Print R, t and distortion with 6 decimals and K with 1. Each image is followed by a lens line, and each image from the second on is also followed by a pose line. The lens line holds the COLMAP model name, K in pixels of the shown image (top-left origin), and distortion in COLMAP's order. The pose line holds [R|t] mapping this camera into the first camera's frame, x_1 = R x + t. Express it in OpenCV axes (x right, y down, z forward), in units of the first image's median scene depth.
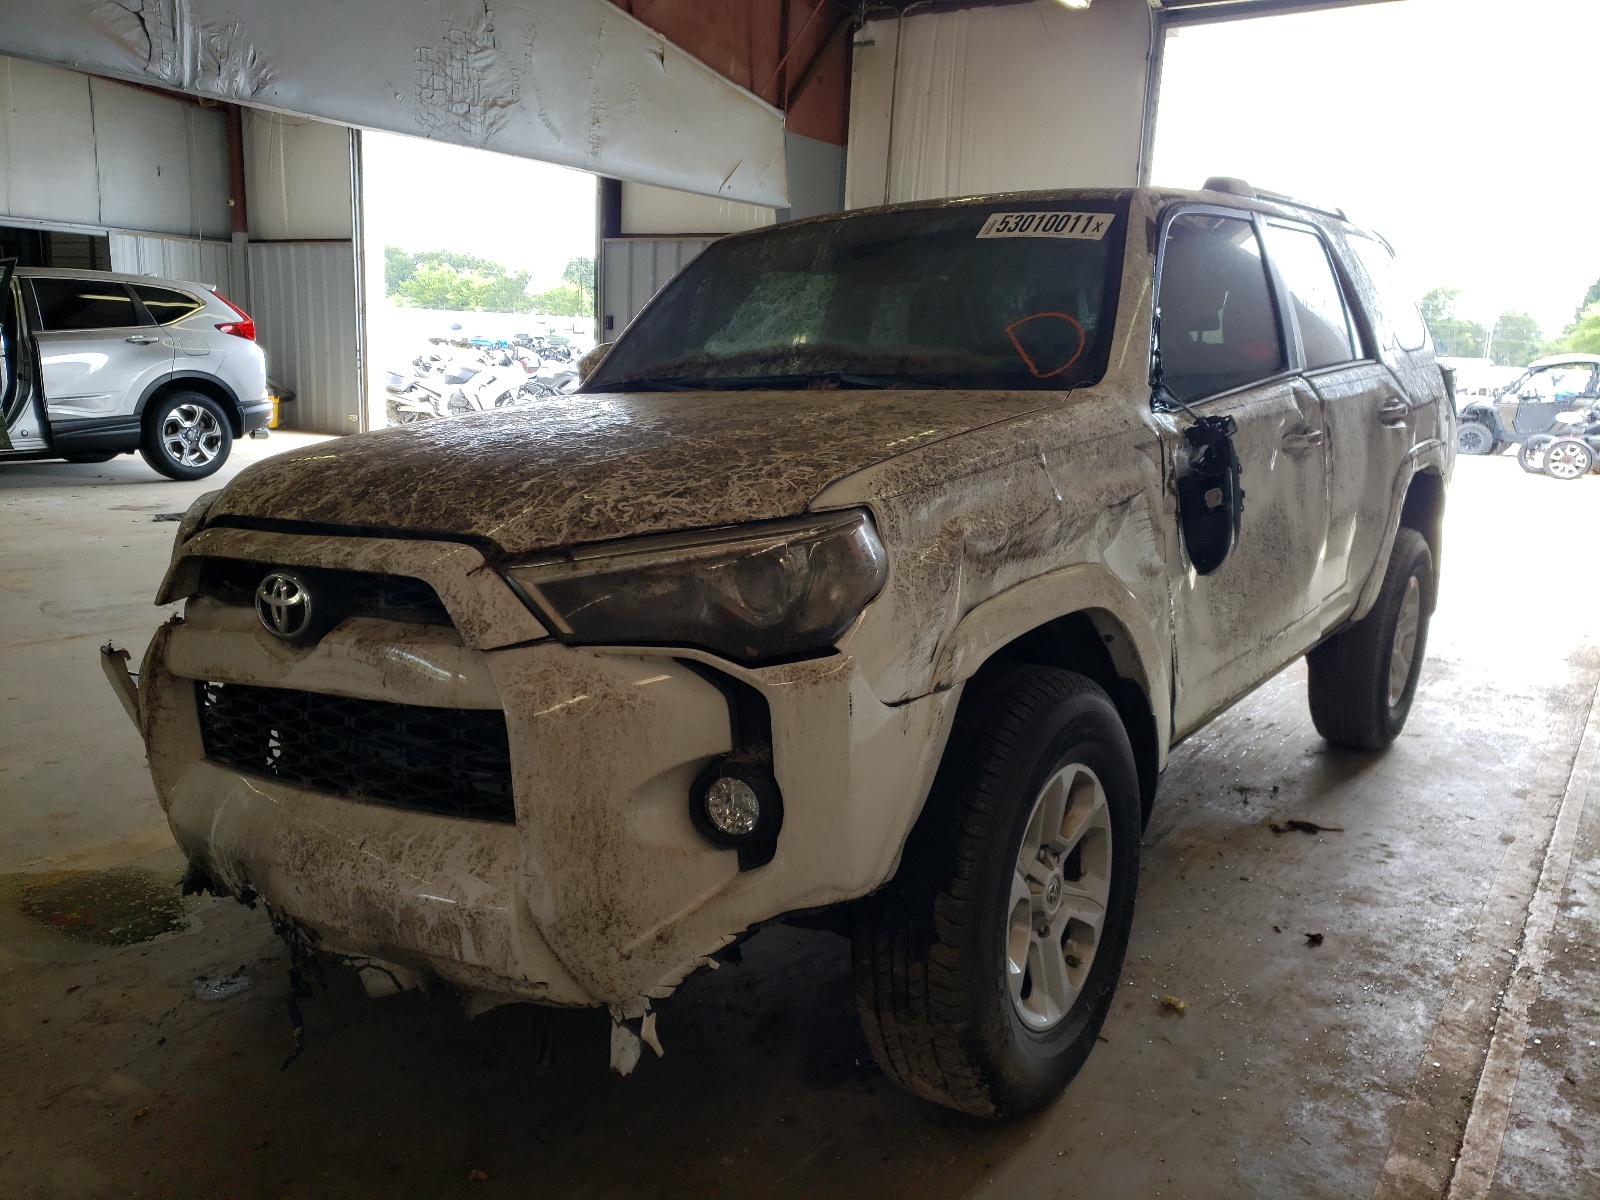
lens RADIAL K [[1240.6, 0, 768.8], [0, 1240.6, 598.2], [0, 0, 1]] dist [0.060526, -0.087925]
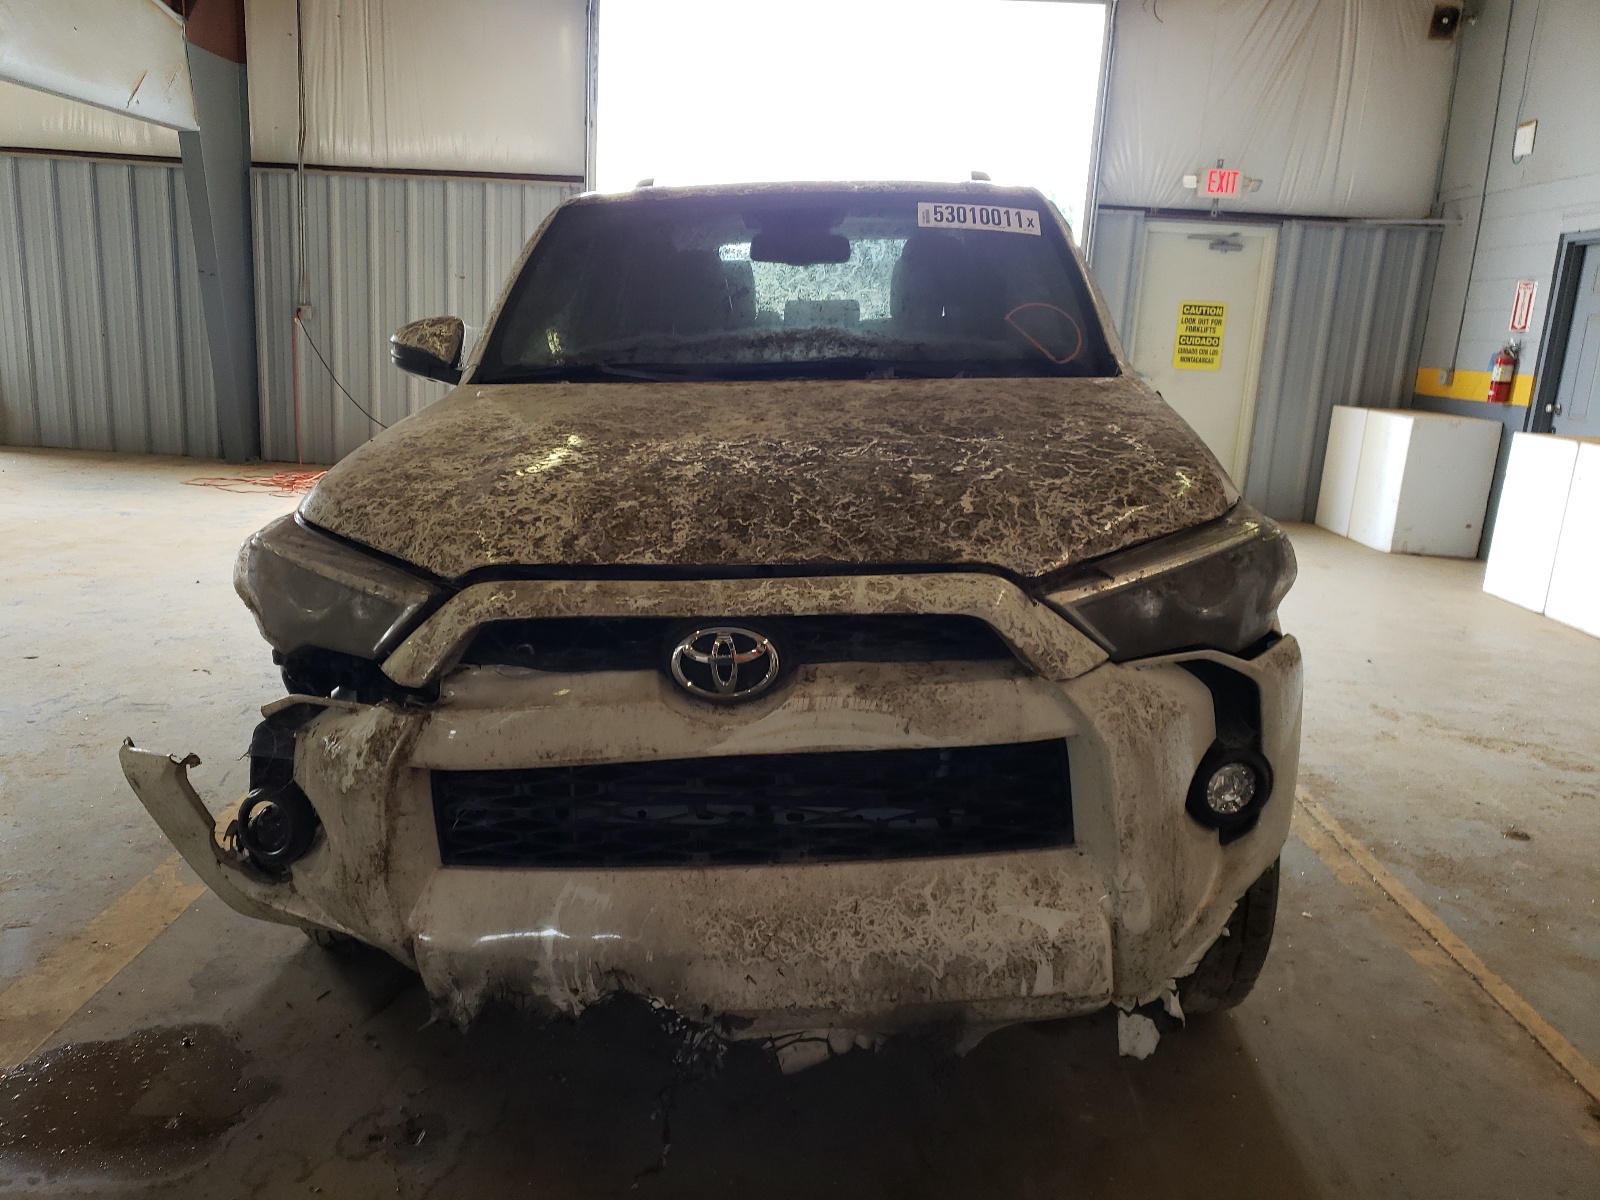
lens RADIAL K [[1240.6, 0, 768.8], [0, 1240.6, 598.2], [0, 0, 1]] dist [0.060526, -0.087925]
pose [[0.846490, -0.117986, 0.519167, -0.858332], [0.092721, 0.992903, 0.074468, -0.107738], [-0.524268, -0.014899, 0.851423, 0.264430]]
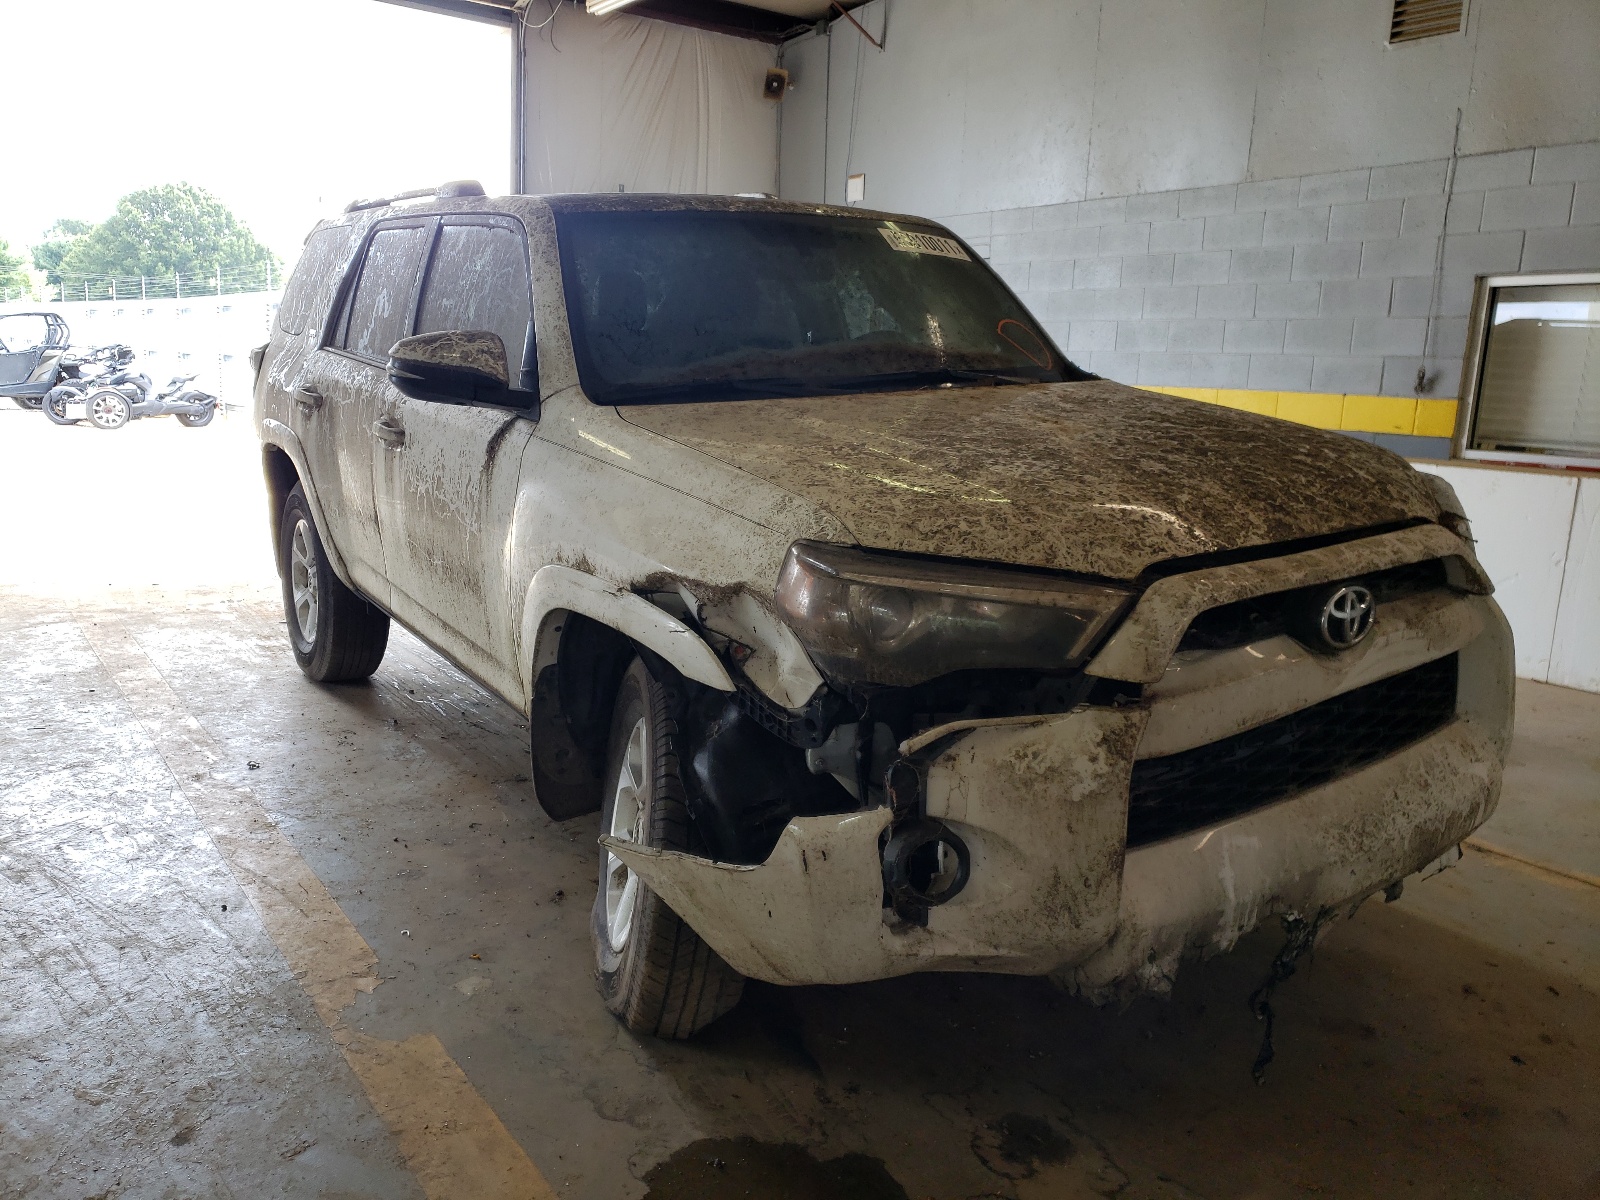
lens RADIAL K [[1240.6, 0, 768.8], [0, 1240.6, 598.2], [0, 0, 1]] dist [0.060526, -0.087925]
pose [[0.344520, -0.197345, 0.917802, -1.625417], [0.157974, 0.975901, 0.150537, -0.262678], [-0.925392, 0.093126, 0.367392, 1.131982]]
